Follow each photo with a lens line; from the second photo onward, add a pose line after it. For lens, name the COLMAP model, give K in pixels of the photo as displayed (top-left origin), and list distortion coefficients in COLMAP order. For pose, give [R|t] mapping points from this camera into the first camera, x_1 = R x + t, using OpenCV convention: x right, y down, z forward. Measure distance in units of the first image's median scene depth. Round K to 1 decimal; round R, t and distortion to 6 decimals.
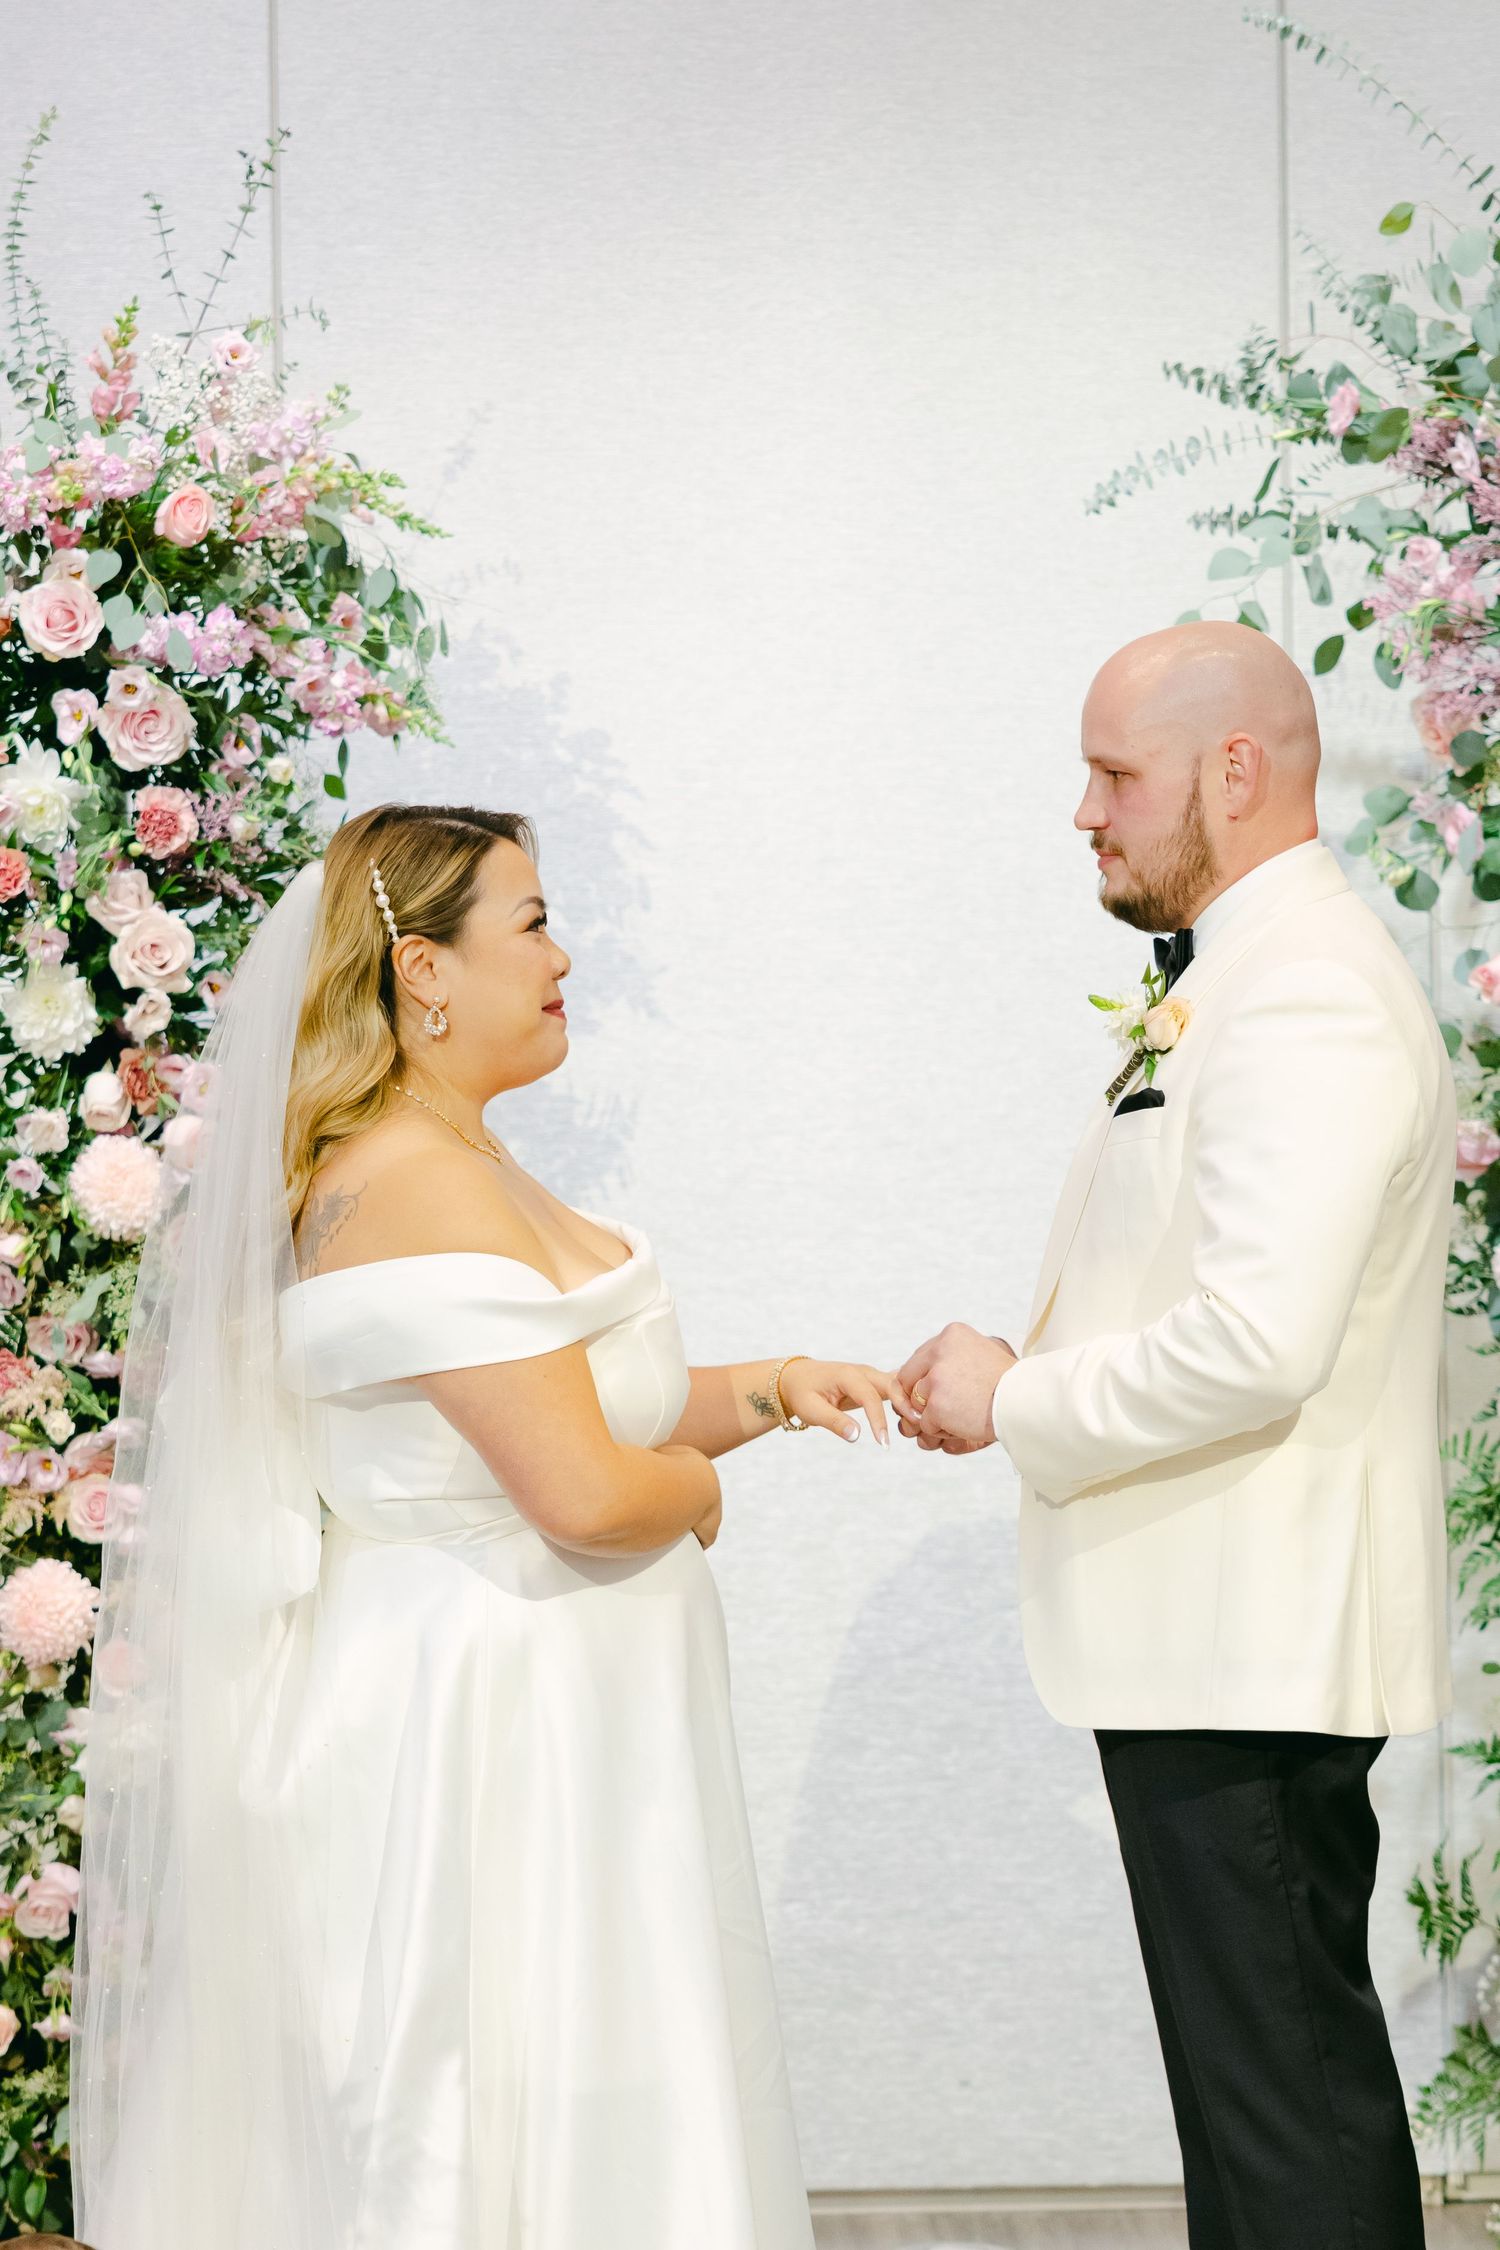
lens RADIAL K [[6751.2, 0, 749.4], [0, 6751.2, 1154.3], [0, 0, 1]] dist [0.022189, 0.381916]
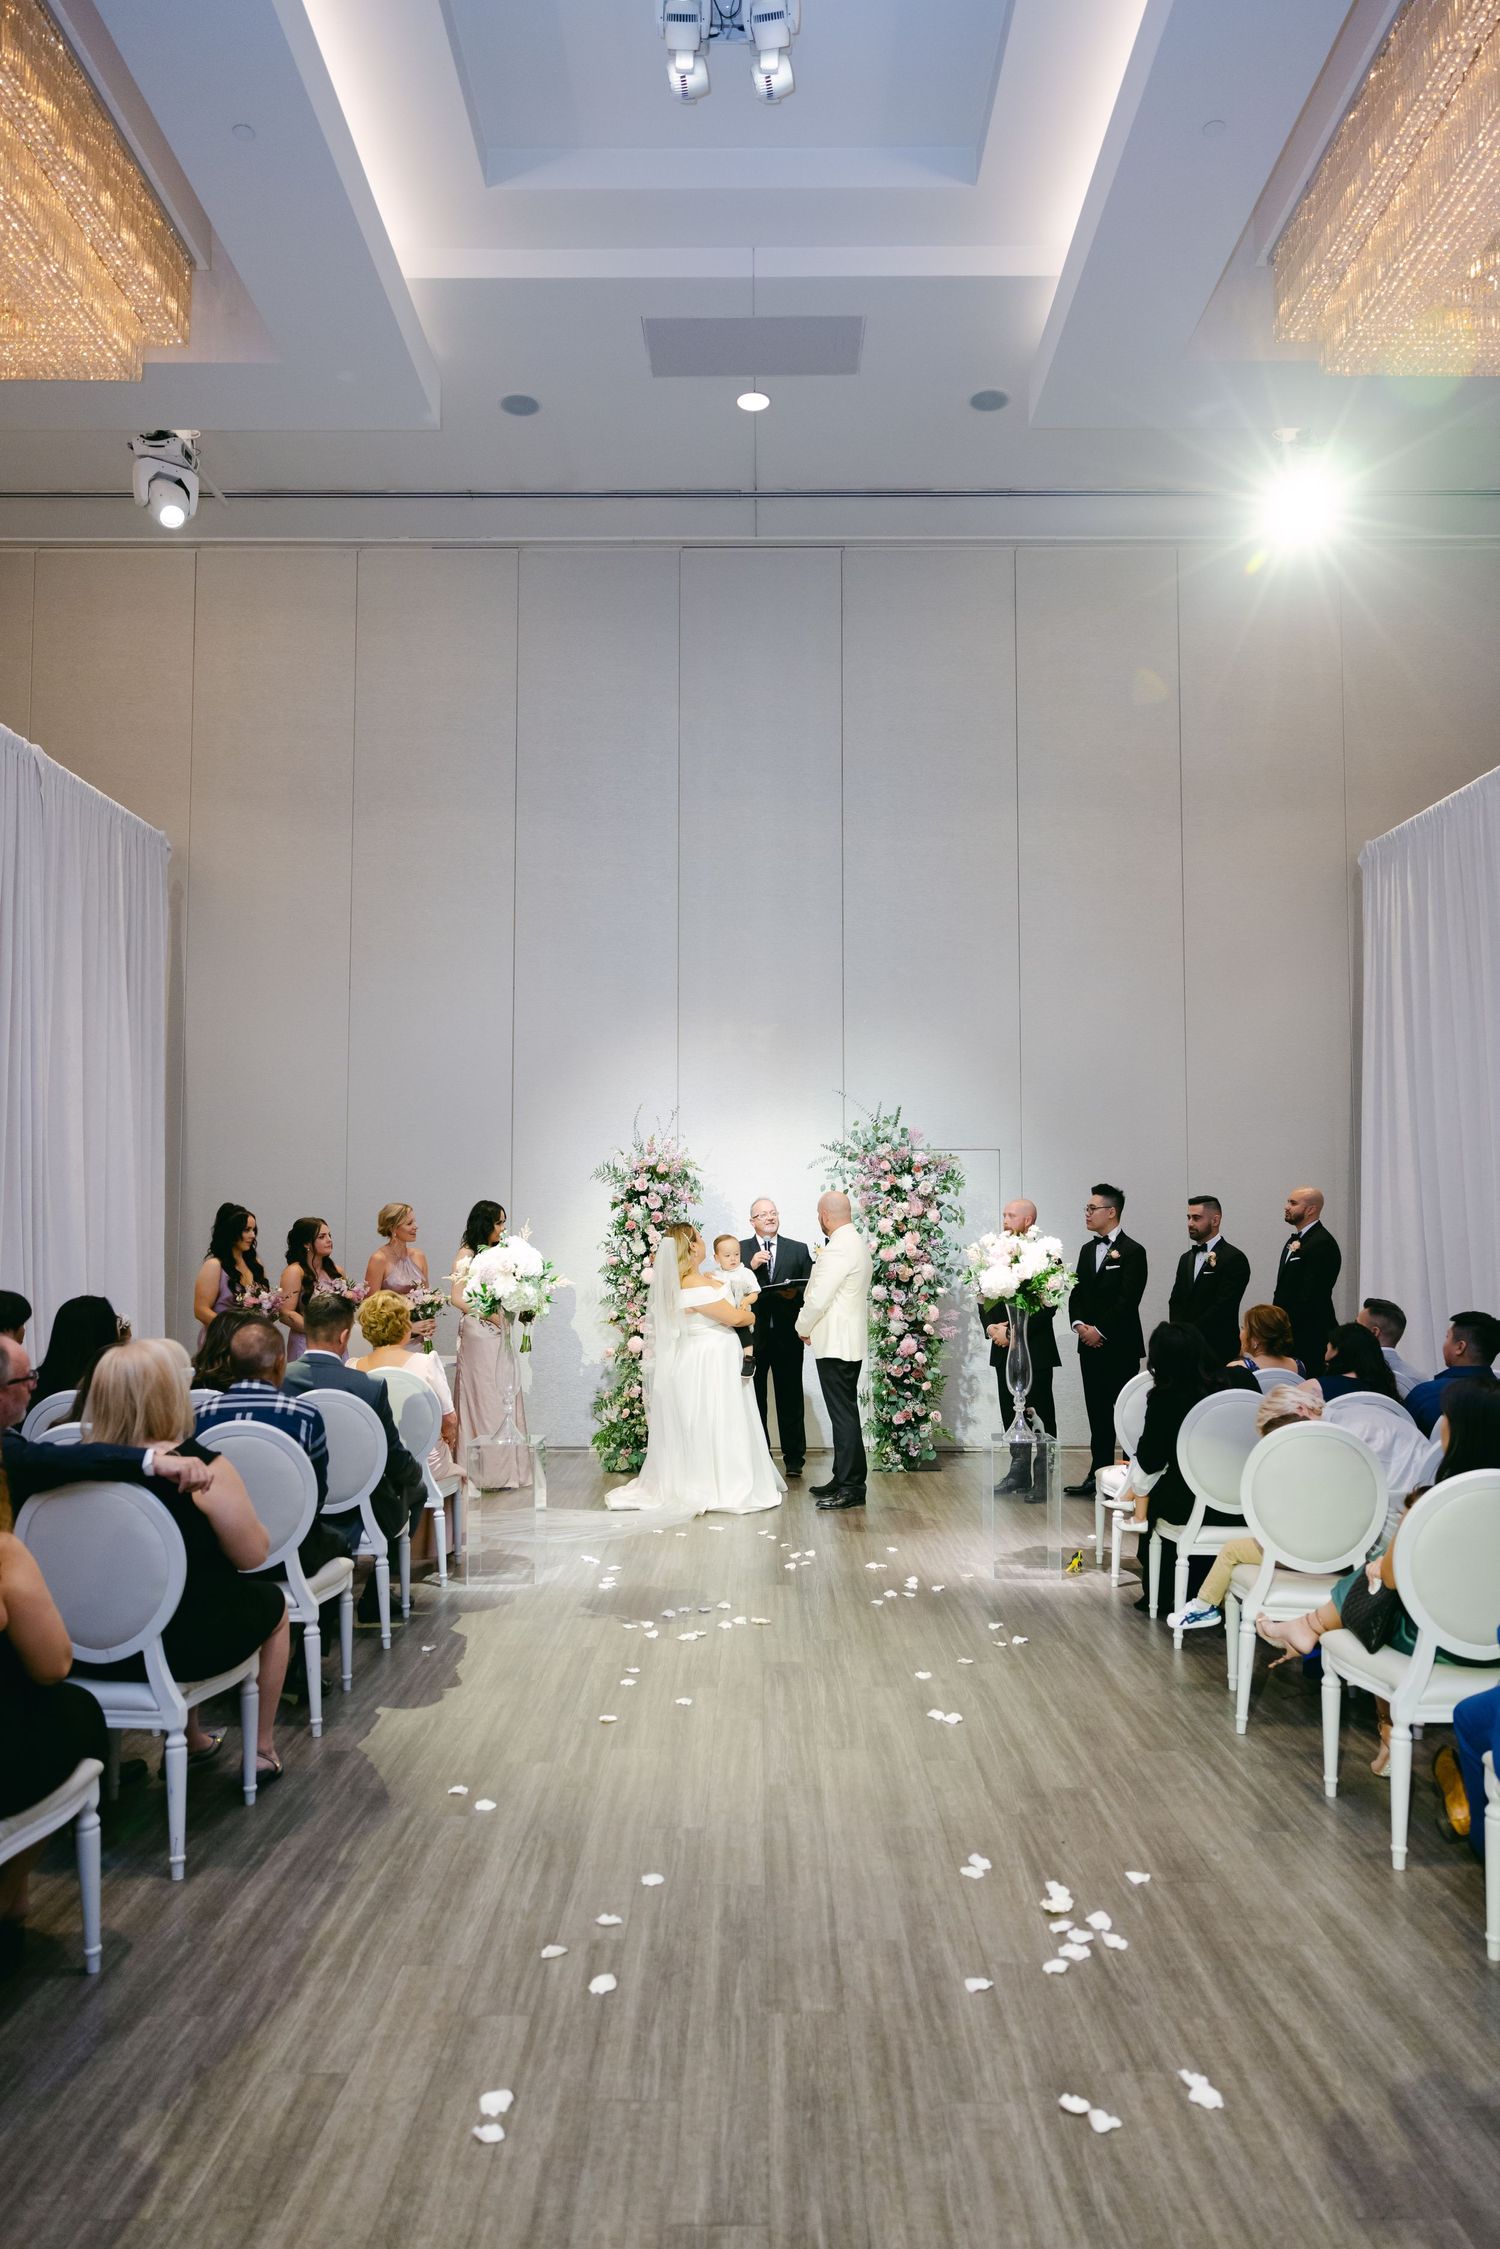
lens RADIAL K [[1516.3, 0, 753.2], [0, 1516.3, 1141.6], [0, 0, 1]] dist [0.009549, 0.002153]
pose [[0.999550, 0.010982, -0.027900, 0.040168], [-0.013486, 0.995740, -0.091218, 0.007781], [0.026779, 0.091553, 0.995440, -0.397074]]
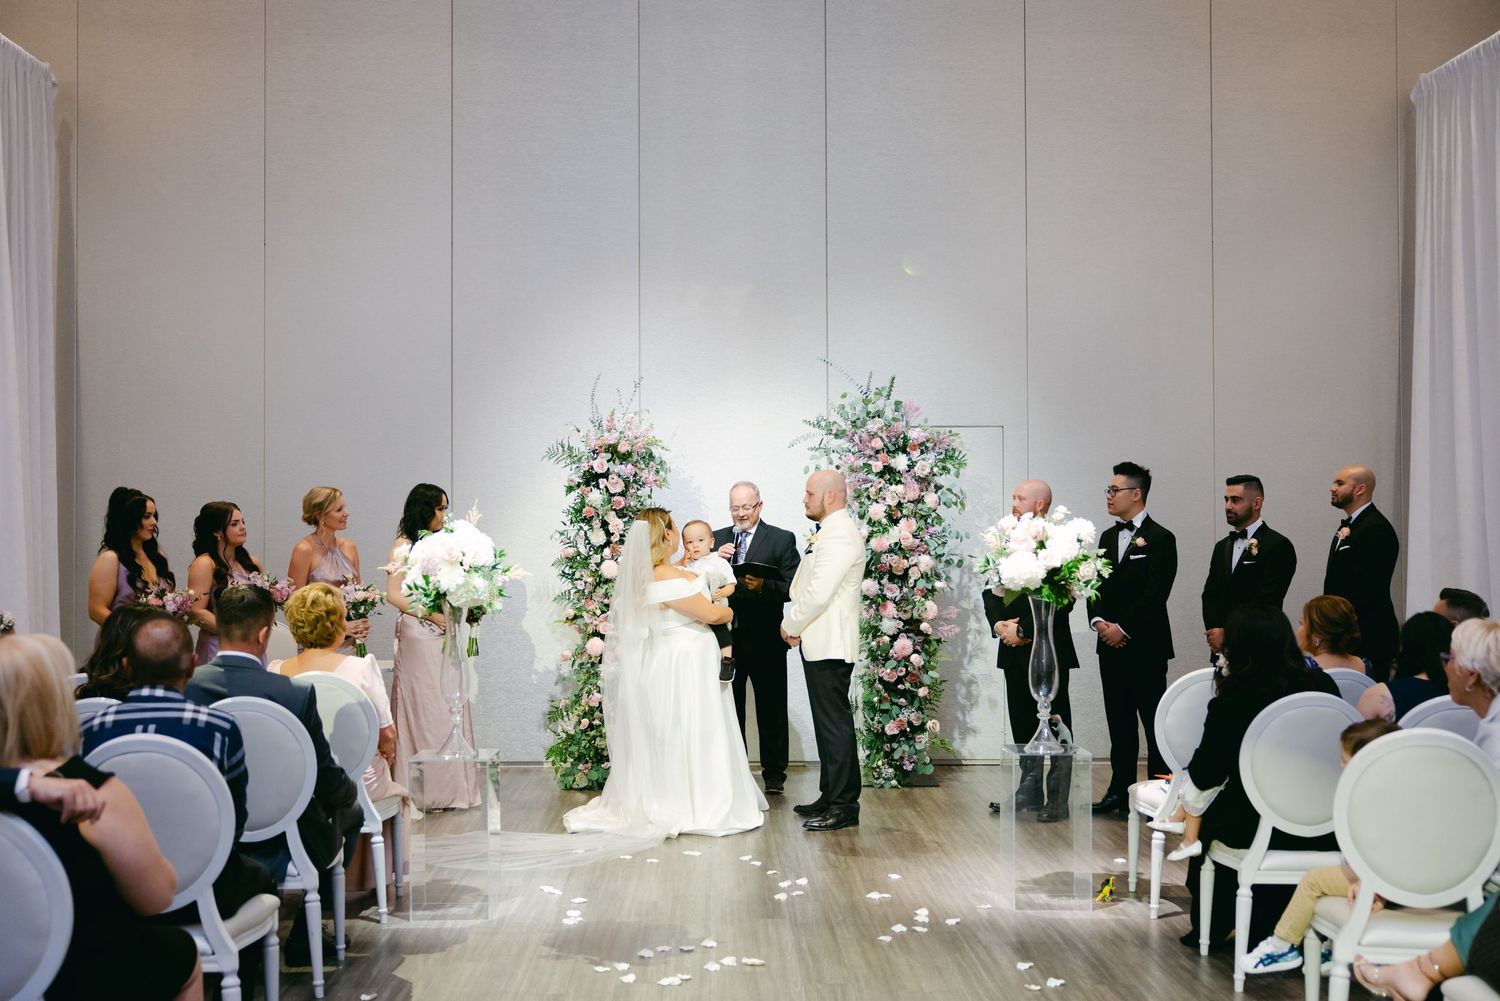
lens RADIAL K [[1630.4, 0, 723.2], [0, 1630.4, 502.2], [0, 0, 1]] dist [0.005010, 0.020853]
pose [[0.999846, 0.009127, -0.015003, 0.018301], [-0.009856, 0.998737, -0.049274, 0.014855], [0.014534, 0.049415, 0.998673, -0.323022]]
